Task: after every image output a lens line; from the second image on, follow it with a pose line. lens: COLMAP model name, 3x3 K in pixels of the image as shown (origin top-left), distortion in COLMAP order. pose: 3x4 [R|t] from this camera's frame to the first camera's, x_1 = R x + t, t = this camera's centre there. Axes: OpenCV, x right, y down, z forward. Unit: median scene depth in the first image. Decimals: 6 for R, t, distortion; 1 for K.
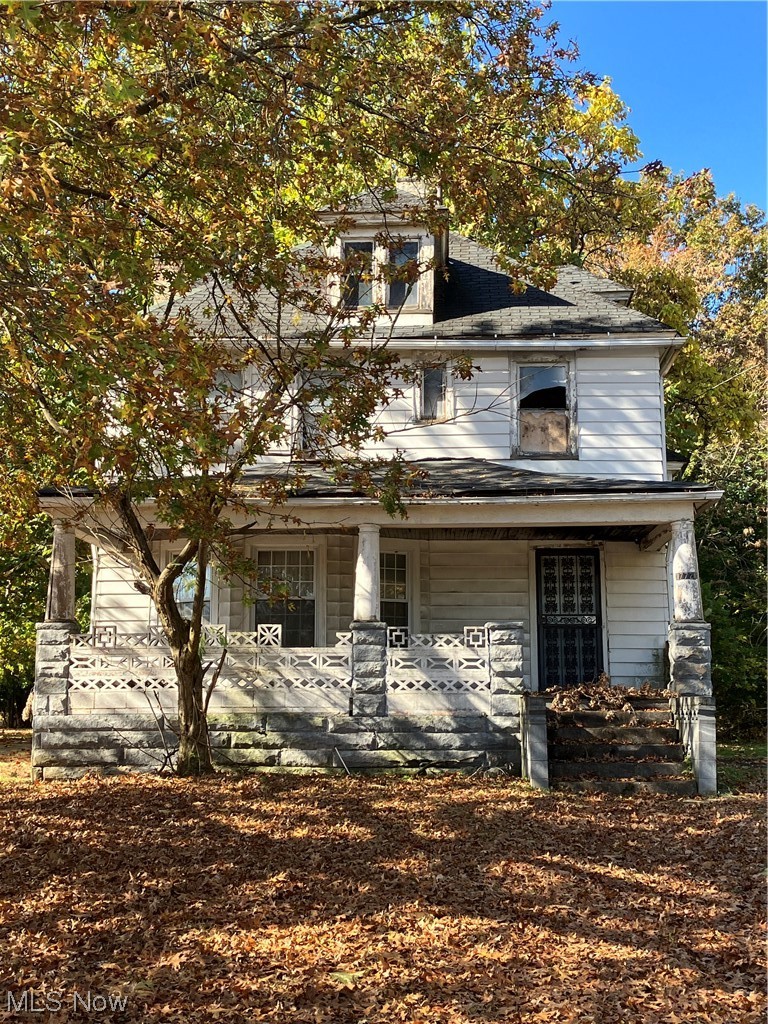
lens RADIAL K [[1297.6, 0, 384.0], [0, 1297.6, 512.0], [0, 0, 1]] dist [0.198142, 0.000707]
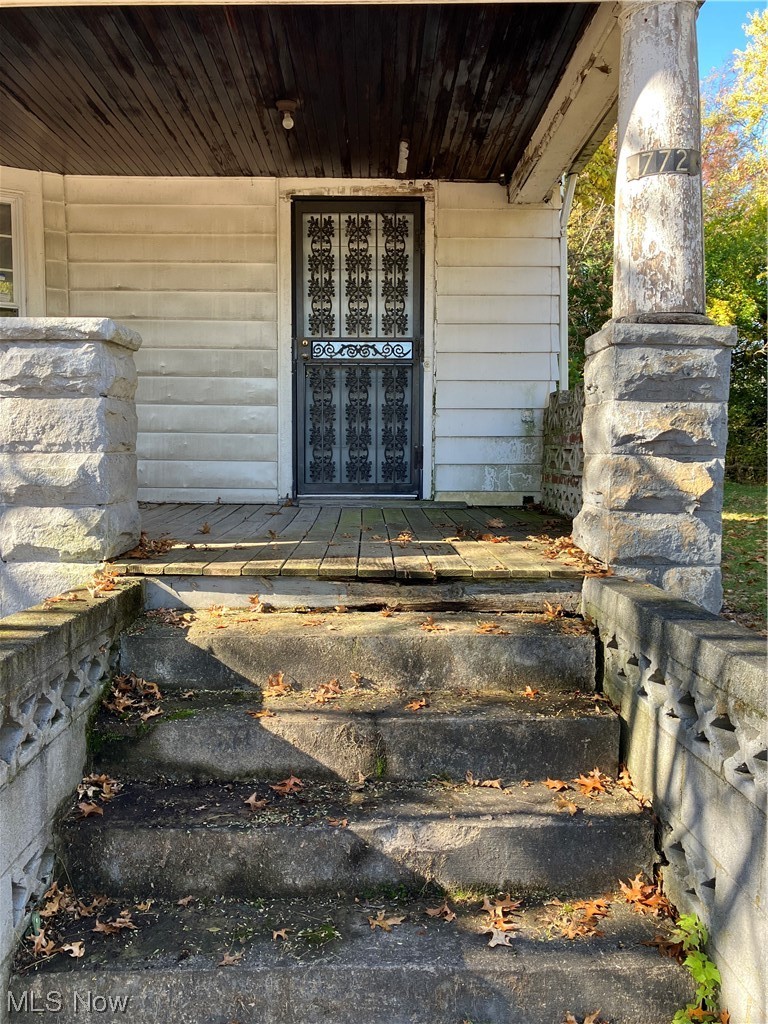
lens RADIAL K [[845.8, 0, 384.0], [0, 845.8, 512.0], [0, 0, 1]] dist [0.001291, -0.001232]
pose [[0.998344, 0.001874, 0.057492, 0.133425], [-0.014847, 0.974000, 0.226062, 0.070203], [-0.055574, -0.226541, 0.972415, 0.679984]]
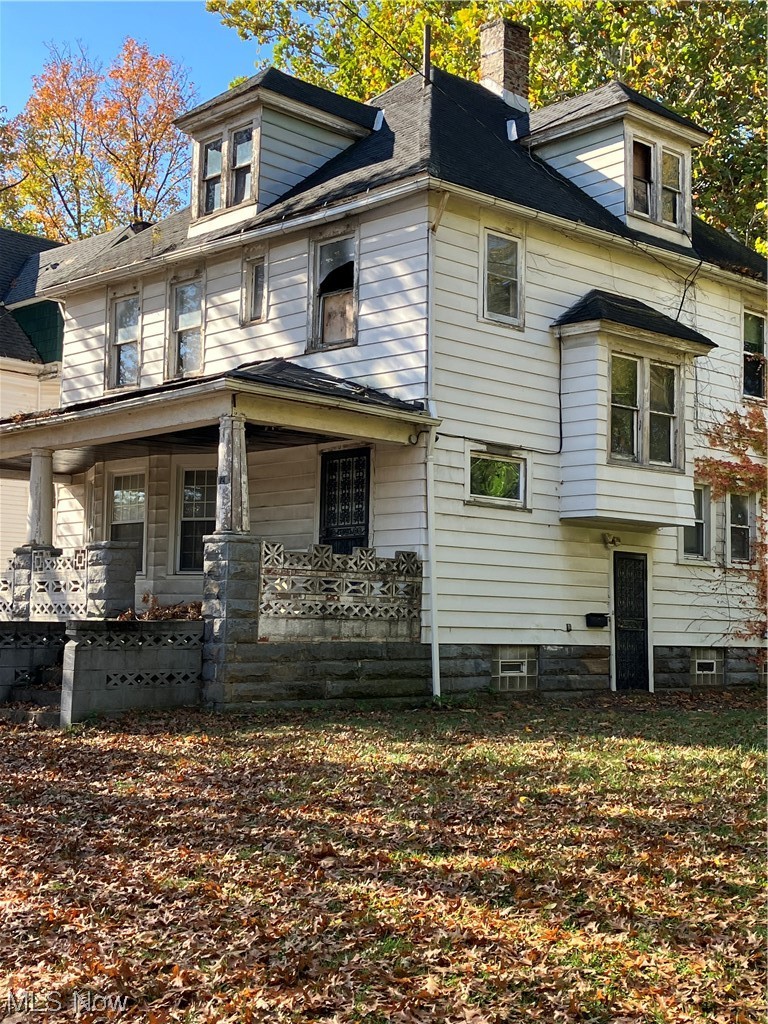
lens RADIAL K [[1373.0, 0, 384.0], [0, 1373.0, 512.0], [0, 0, 1]] dist [0.208704, 0.003987]
pose [[0.721403, -0.048137, -0.690840, 0.796224], [0.093041, 0.995274, 0.027808, 0.046248], [0.686236, -0.084337, 0.722473, 0.354517]]
